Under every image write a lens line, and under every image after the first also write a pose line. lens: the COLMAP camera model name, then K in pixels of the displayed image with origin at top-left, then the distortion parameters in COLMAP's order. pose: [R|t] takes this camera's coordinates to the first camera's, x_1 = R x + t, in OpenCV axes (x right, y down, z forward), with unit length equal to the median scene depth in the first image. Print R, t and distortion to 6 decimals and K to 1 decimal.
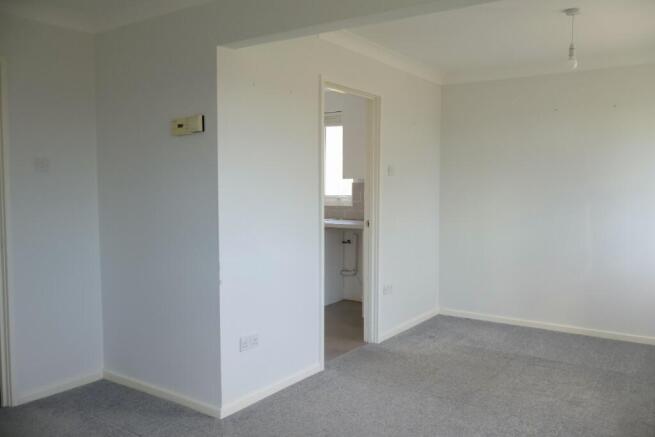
lens RADIAL K [[547.2, 0, 327.8], [0, 547.2, 219.5], [0, 0, 1]] dist [-0.003538, -0.006471]
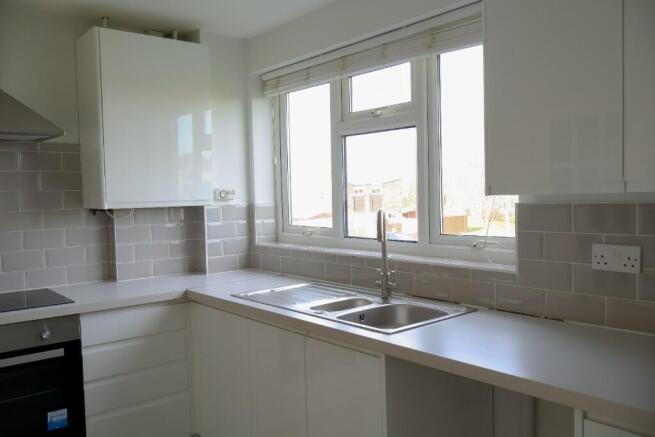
lens RADIAL K [[547.2, 0, 327.2], [0, 547.2, 218.6], [0, 0, 1]] dist [-0.003538, -0.006471]
pose [[0.959201, -0.014910, -0.282332, 0.027505], [0.012171, 0.999860, -0.011454, -0.055113], [0.282463, 0.007551, 0.959248, 0.627250]]
